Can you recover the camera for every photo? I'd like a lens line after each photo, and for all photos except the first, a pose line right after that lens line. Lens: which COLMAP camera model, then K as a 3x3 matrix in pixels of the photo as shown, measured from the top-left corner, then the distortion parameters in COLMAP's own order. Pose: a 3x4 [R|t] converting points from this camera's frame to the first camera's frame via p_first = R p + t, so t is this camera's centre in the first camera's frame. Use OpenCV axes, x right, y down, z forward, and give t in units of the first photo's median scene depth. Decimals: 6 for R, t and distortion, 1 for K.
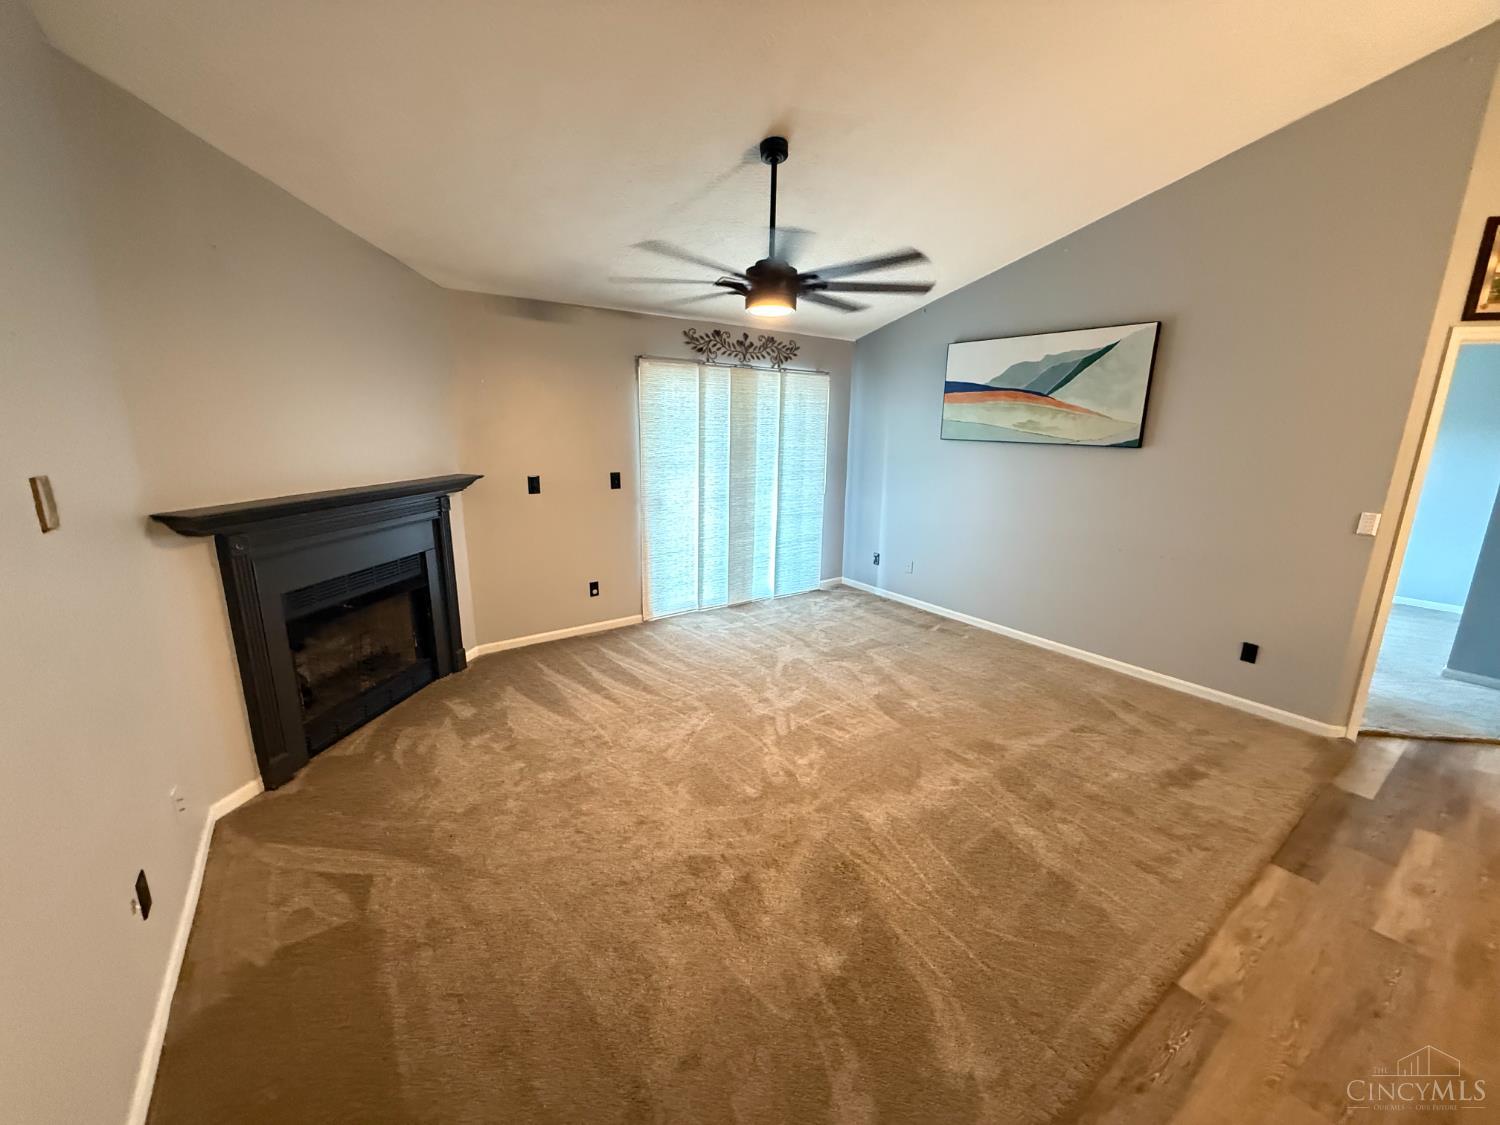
lens RADIAL K [[599.8, 0, 752.2], [0, 599.8, 558.7], [0, 0, 1]] dist [-0.002068, 0.000812]
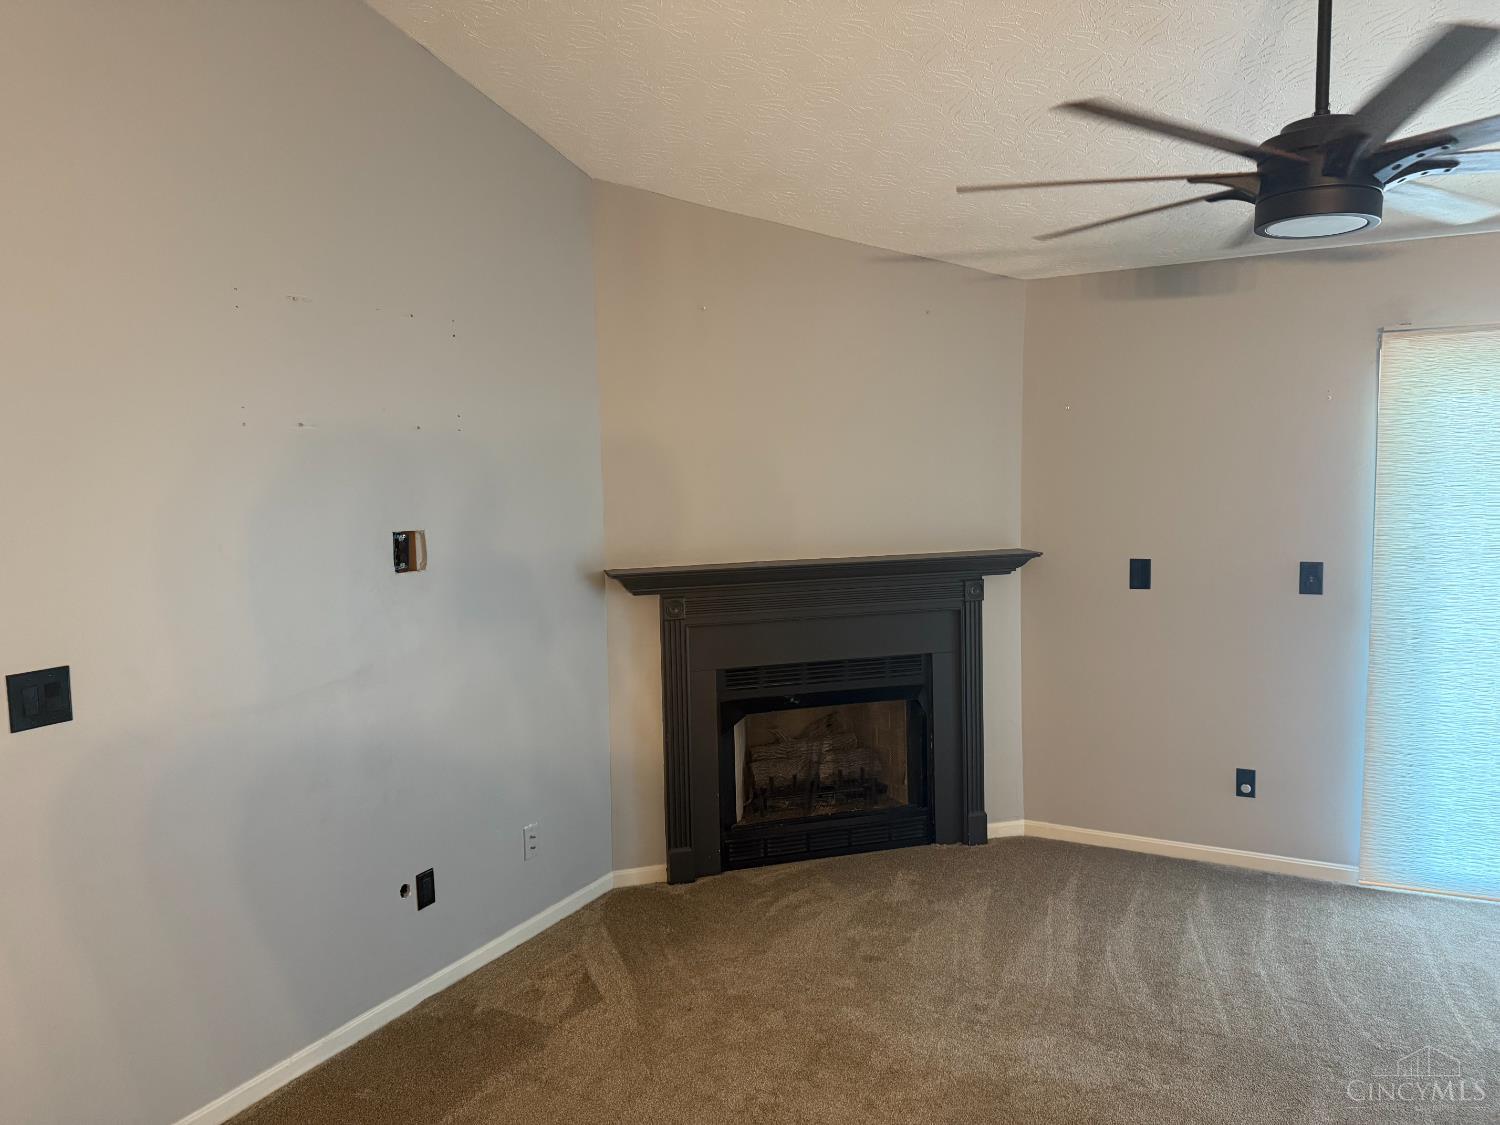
lens RADIAL K [[1043.2, 0, 747.8], [0, 1043.2, 560.2], [0, 0, 1]] dist [0.055411, -0.062332]
pose [[0.422583, 0.059952, -0.904339, 0.382997], [-0.174922, 0.984445, -0.016476, -0.050729], [0.889284, 0.165151, 0.426496, 0.214831]]
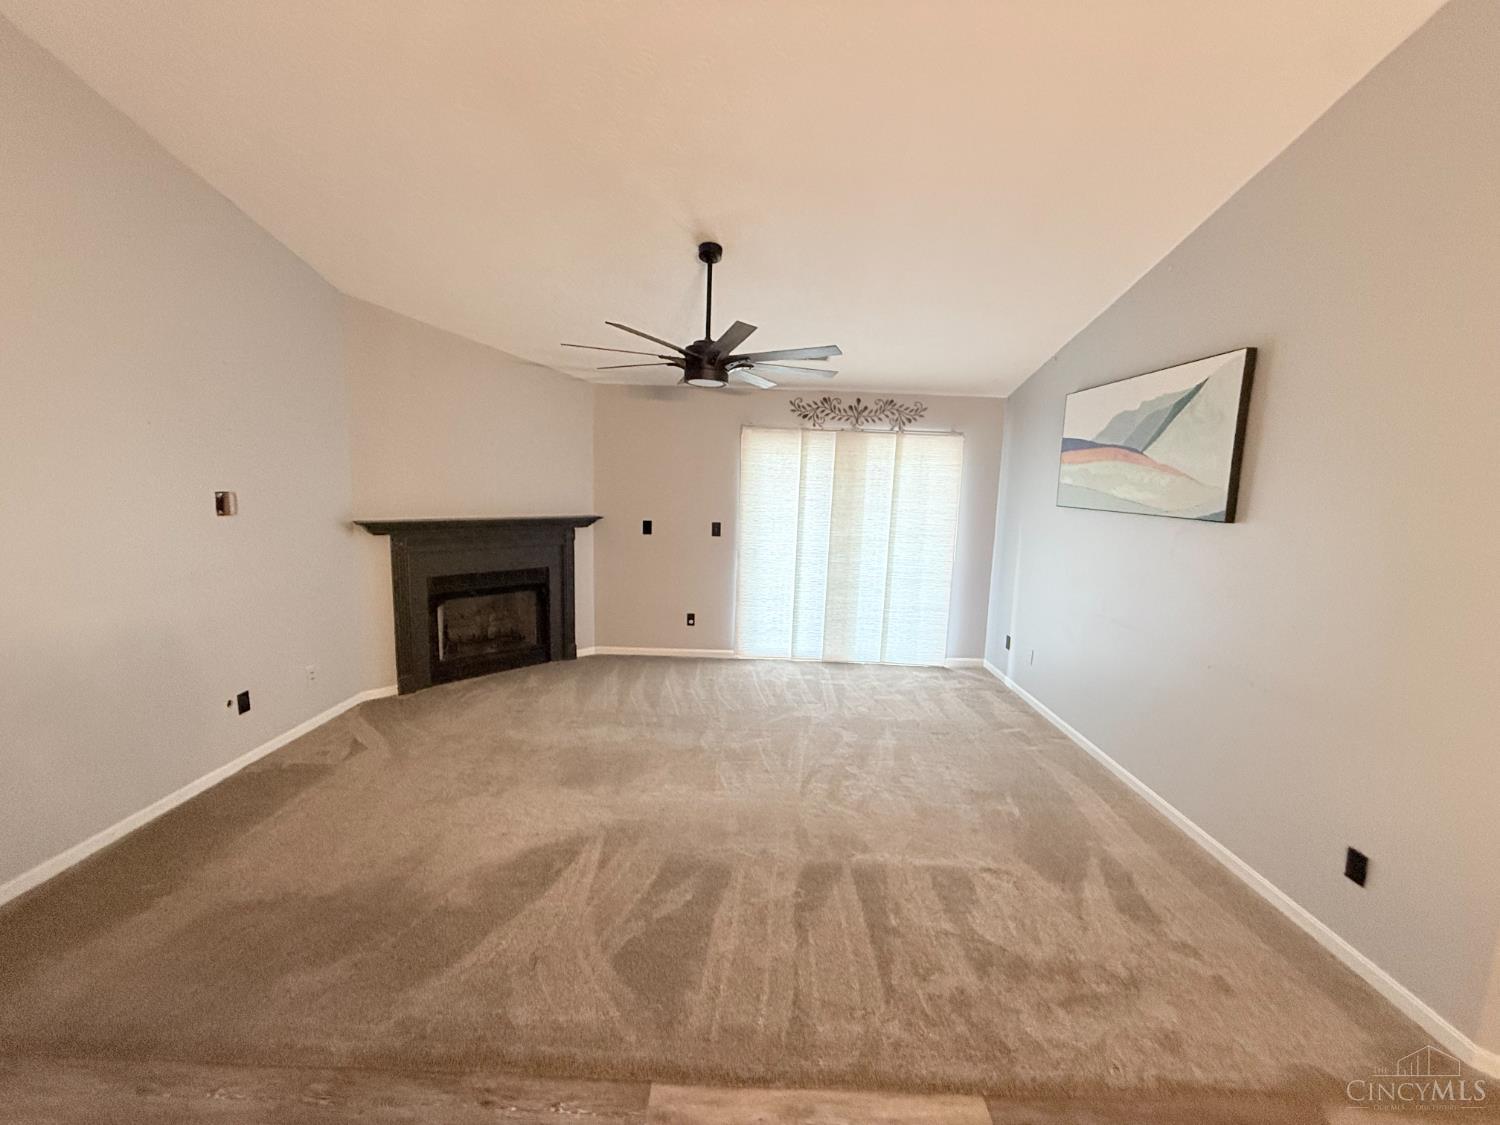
lens RADIAL K [[599.8, 0, 749.8], [0, 599.8, 562.7], [0, 0, 1]] dist [-0.002068, 0.000812]
pose [[0.807995, 0.093068, -0.581792, 0.529466], [-0.151754, 0.987003, -0.052867, -0.015360], [0.569310, 0.131006, 0.811618, 0.105057]]
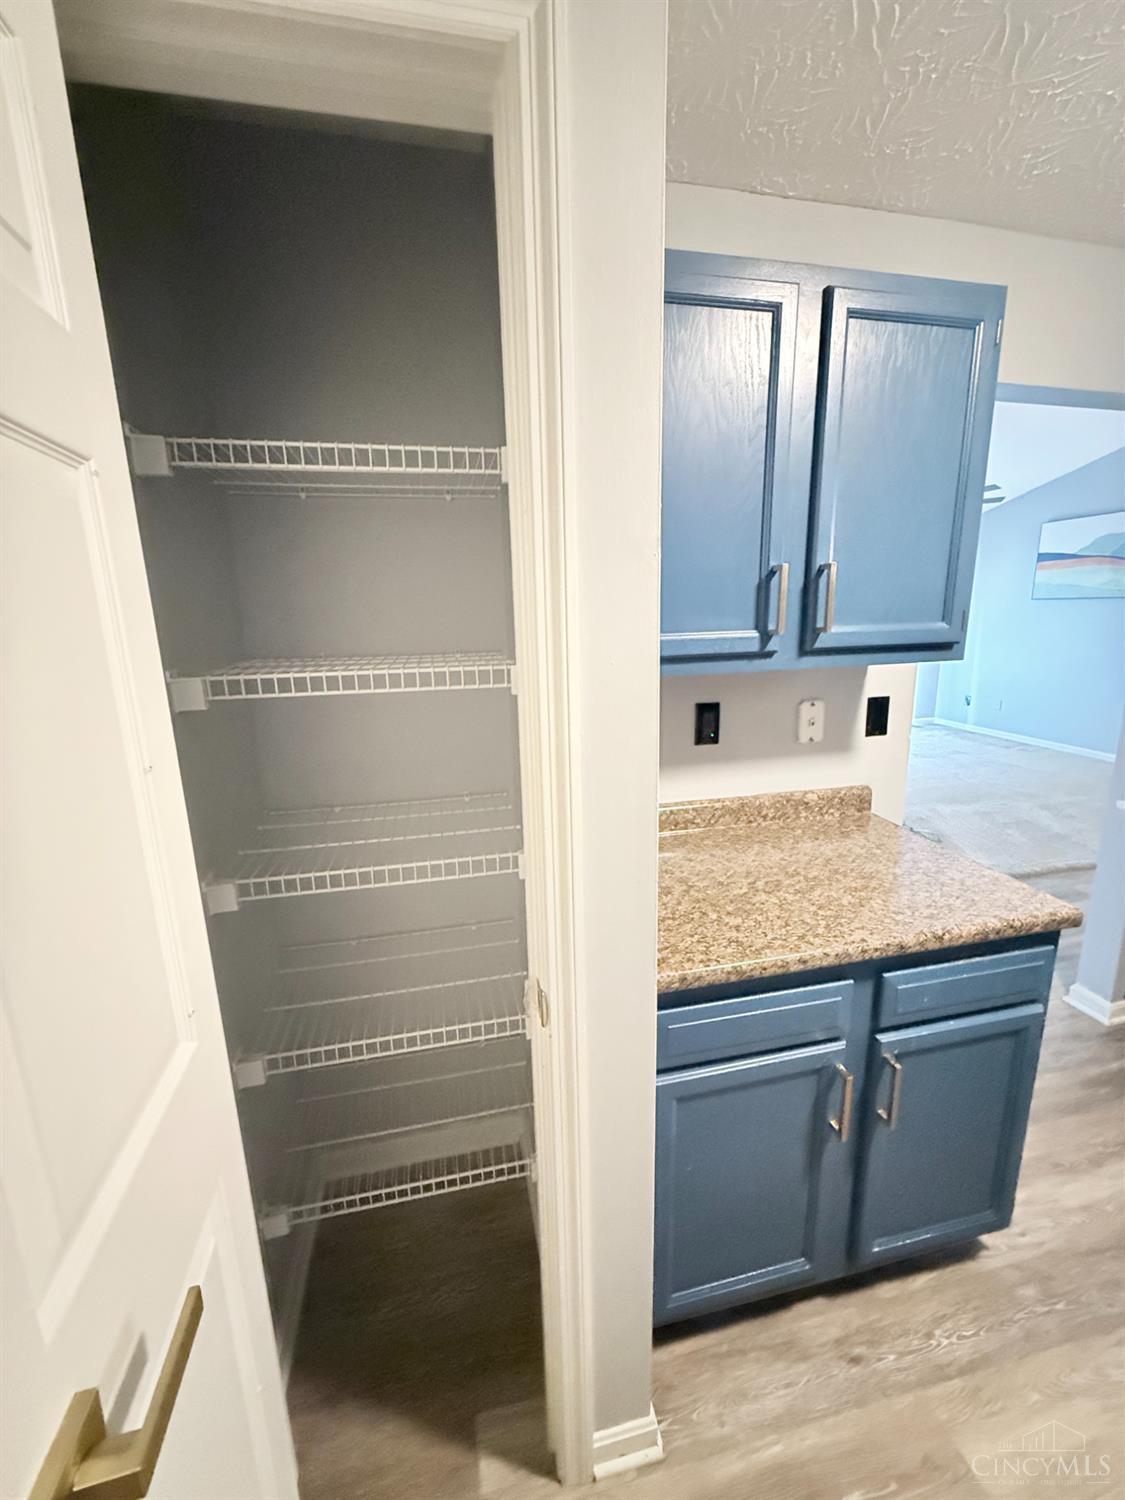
lens RADIAL K [[599.8, 0, 565.6], [0, 599.8, 747.3], [0, 0, 1]] dist [-0.002068, 0.000812]
pose [[0.914222, 0.053654, -0.401647, -0.064596], [-0.054750, 0.998462, 0.008758, 0.173943], [0.401499, 0.013984, 0.915753, -0.612581]]
